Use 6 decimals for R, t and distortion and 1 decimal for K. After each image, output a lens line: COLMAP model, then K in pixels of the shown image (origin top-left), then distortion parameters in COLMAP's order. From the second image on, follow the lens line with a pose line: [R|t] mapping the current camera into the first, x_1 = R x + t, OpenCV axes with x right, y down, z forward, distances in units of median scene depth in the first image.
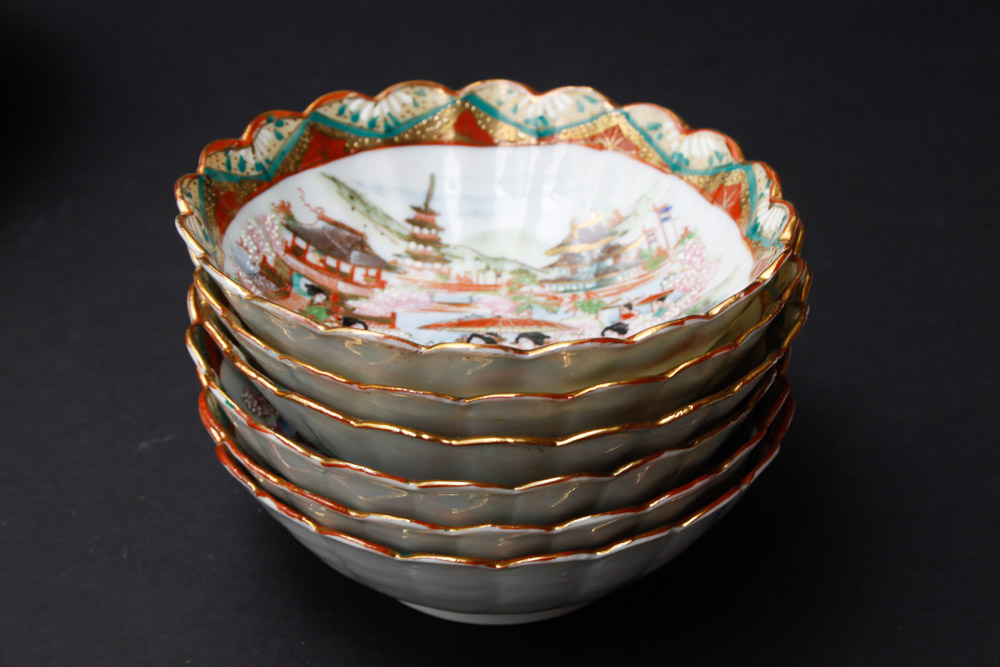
lens RADIAL K [[2085.8, 0, 500.0], [0, 2085.8, 333.5], [0, 0, 1]] dist [0.031372, 0.025609]
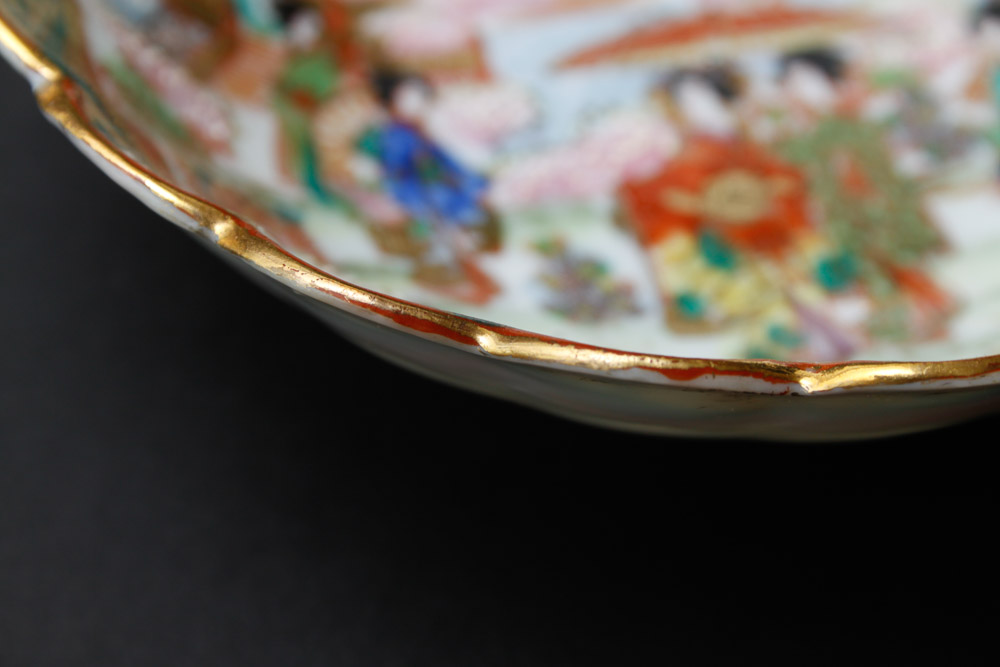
lens RADIAL K [[2238.1, 0, 500.0], [0, 2238.1, 333.5], [0, 0, 1]] dist [0.039727, 0.229705]
pose [[0.985476, -0.137875, 0.099130, -0.097777], [0.095946, 0.933735, 0.344867, -0.107316], [-0.140109, -0.330348, 0.933402, 0.542133]]
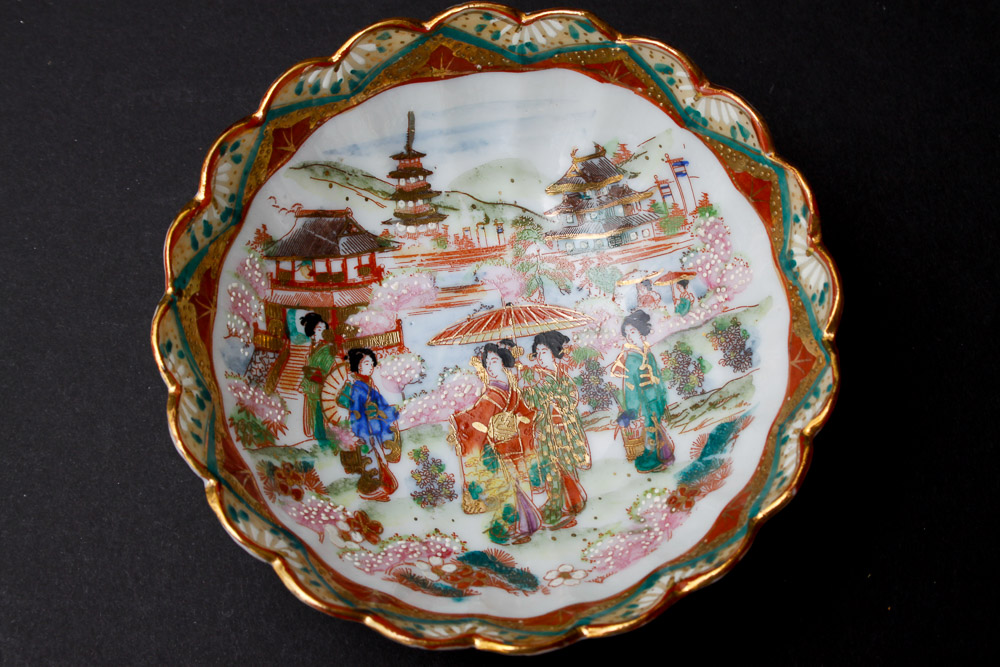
lens RADIAL K [[1760.5, 0, 500.0], [0, 1760.5, 333.5], [0, 0, 1]] dist [-0.007676, -0.026734]
pose [[0.992864, -0.119173, 0.004342, -0.009539], [0.082784, 0.714992, 0.694214, -0.539791], [-0.085836, -0.688901, 0.719755, 0.414677]]
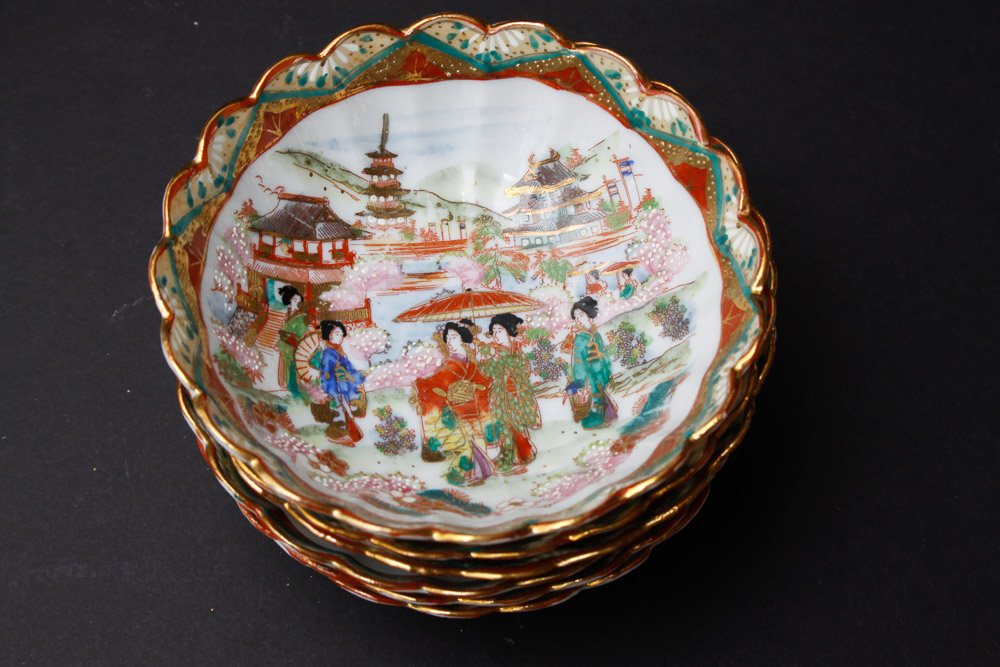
lens RADIAL K [[2001.9, 0, 500.0], [0, 2001.9, 333.5], [0, 0, 1]] dist [0.007274, 0.051745]
pose [[0.994618, -0.084881, 0.059415, -0.044981], [0.039369, 0.840061, 0.541061, -0.513812], [-0.095838, -0.535810, 0.838882, 0.158594]]
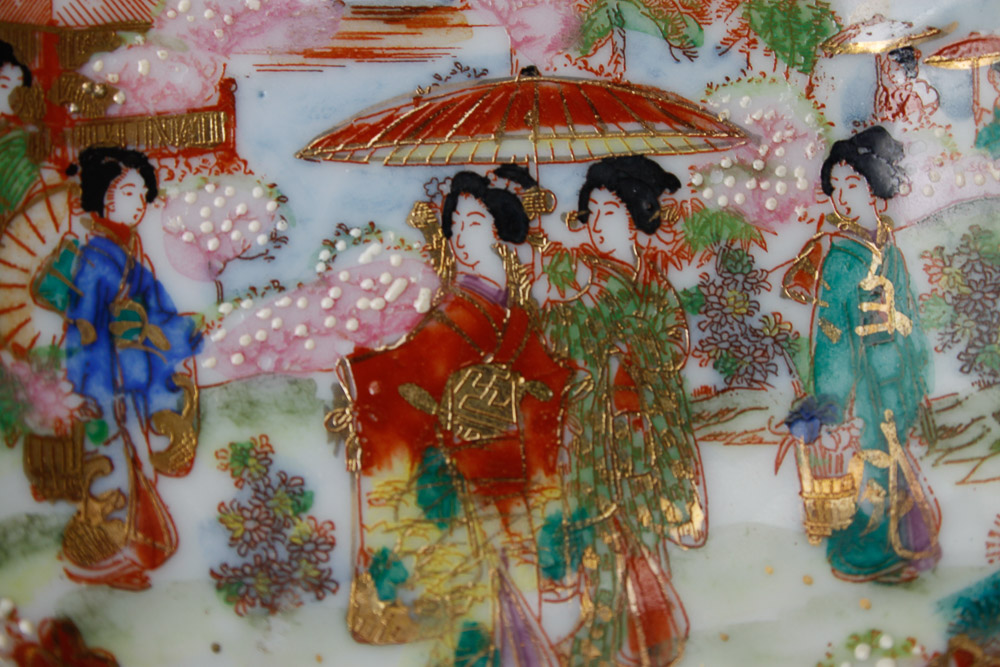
lens RADIAL K [[2238.1, 0, 500.0], [0, 2238.1, 333.5], [0, 0, 1]] dist [0.039727, 0.229705]
pose [[0.999064, -0.011754, 0.041620, -0.021354], [-0.025656, 0.613662, 0.789152, -0.272531], [-0.034816, -0.789482, 0.612786, 0.723676]]
